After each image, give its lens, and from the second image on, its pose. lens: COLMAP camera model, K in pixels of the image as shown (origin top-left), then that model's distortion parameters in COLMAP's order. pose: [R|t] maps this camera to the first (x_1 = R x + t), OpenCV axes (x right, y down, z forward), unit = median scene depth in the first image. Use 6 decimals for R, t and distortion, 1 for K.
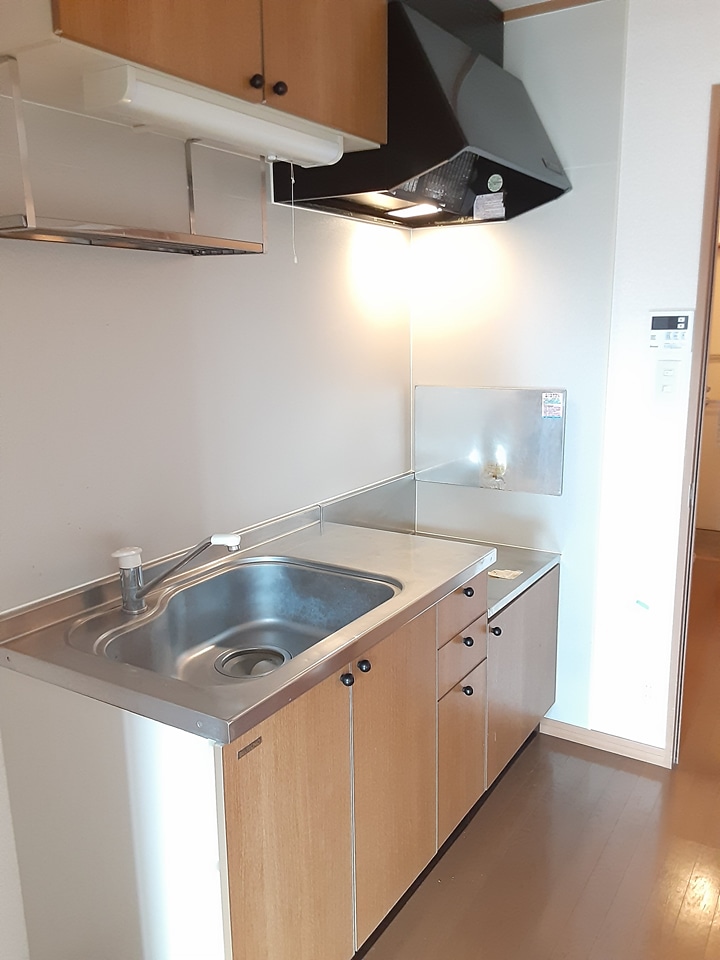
lens RADIAL K [[773.1, 0, 377.3], [0, 773.1, 483.7], [0, 0, 1]] dist [0.134556, -0.208914]
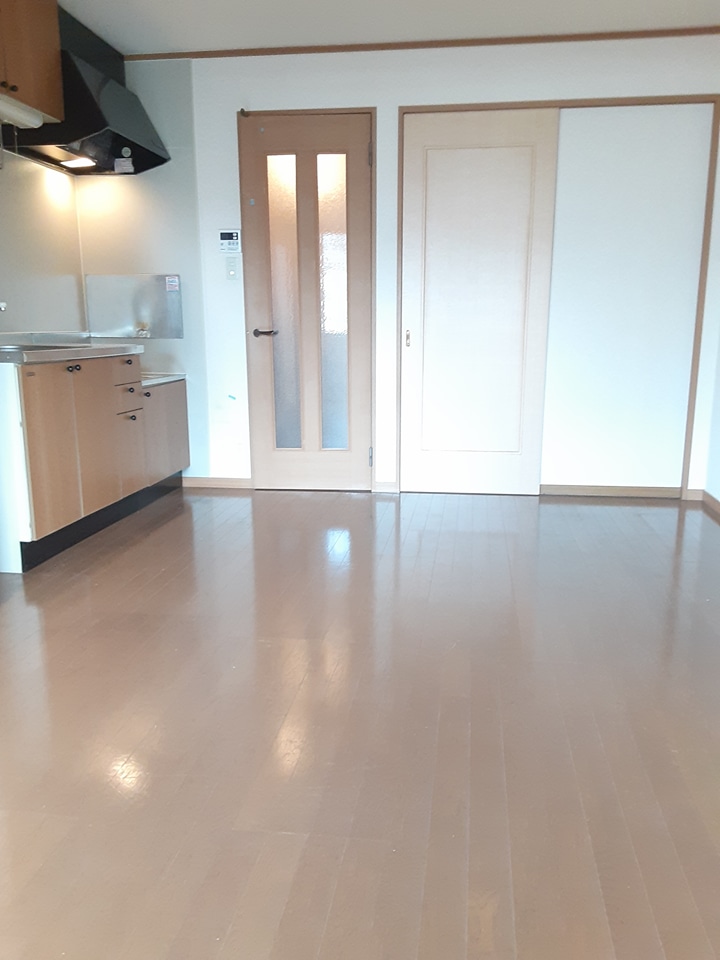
lens RADIAL K [[773.1, 0, 377.3], [0, 773.1, 483.7], [0, 0, 1]] dist [0.134556, -0.208914]
pose [[0.910607, -0.069524, 0.407383, -0.112877], [0.072807, 0.997318, 0.007461, 0.399068], [-0.406809, 0.022866, 0.913227, -0.848686]]
